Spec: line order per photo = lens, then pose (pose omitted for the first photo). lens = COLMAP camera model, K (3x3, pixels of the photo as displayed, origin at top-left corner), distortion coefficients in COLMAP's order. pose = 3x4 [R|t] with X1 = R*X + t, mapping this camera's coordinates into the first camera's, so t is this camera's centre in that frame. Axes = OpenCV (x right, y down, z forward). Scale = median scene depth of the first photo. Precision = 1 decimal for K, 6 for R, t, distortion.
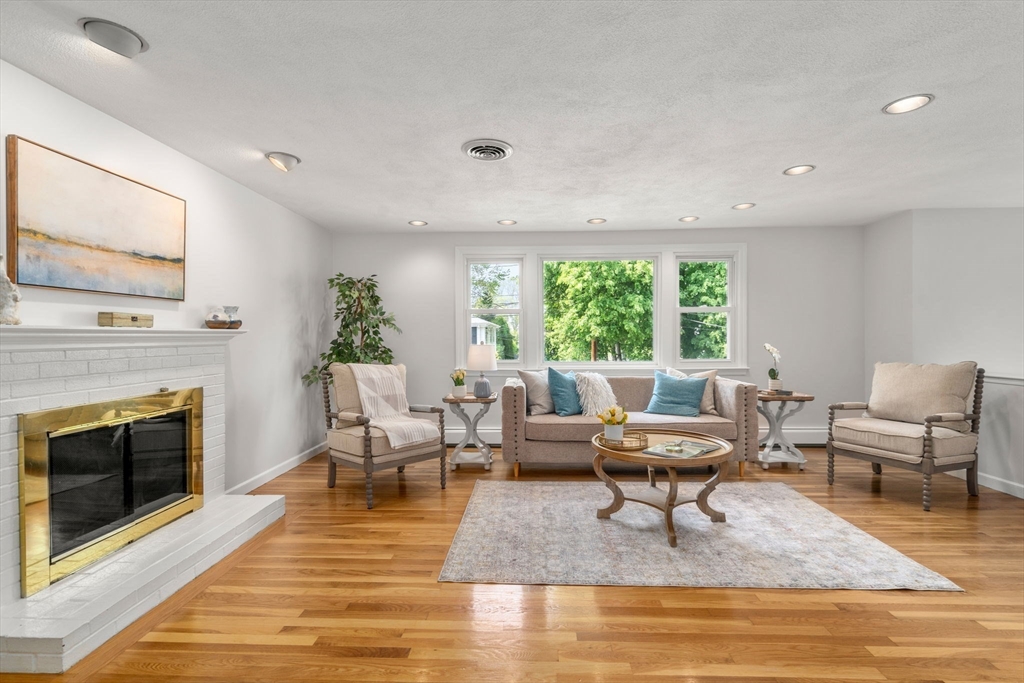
lens RADIAL K [[467.0, 0, 516.0], [0, 467.0, 344.0], [0, 0, 1]] dist [-0.002544, 0.000637]
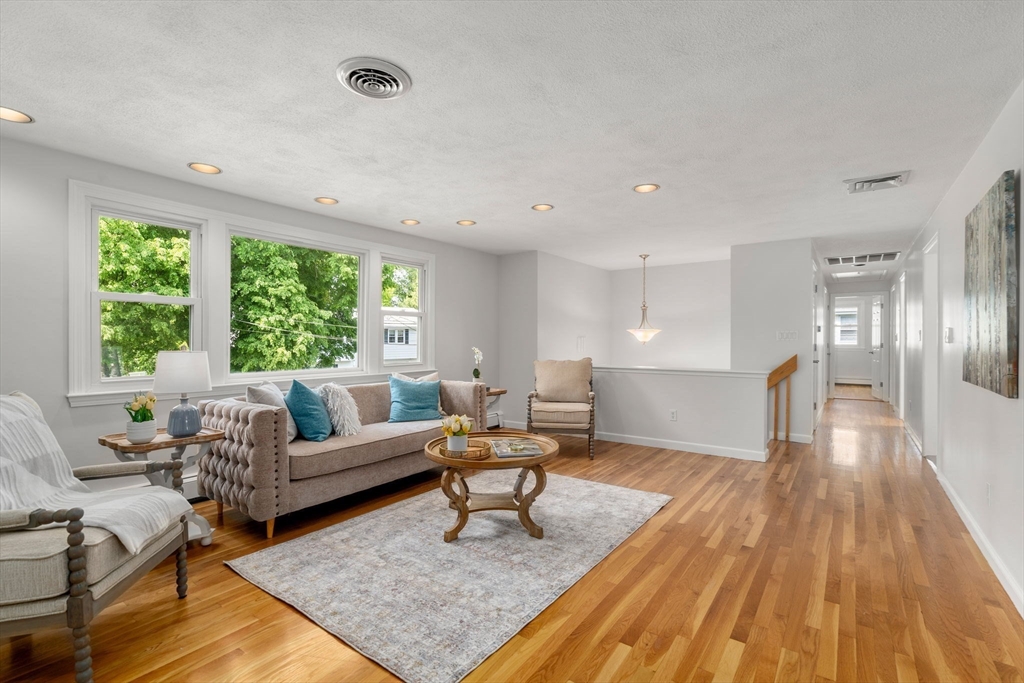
lens RADIAL K [[467.0, 0, 516.0], [0, 467.0, 344.0], [0, 0, 1]] dist [-0.002544, 0.000637]
pose [[0.549845, -0.000267, 0.835267, -0.415760], [0.006617, 0.999970, -0.004037, -0.003515], [-0.835241, 0.007747, 0.549830, 0.327224]]
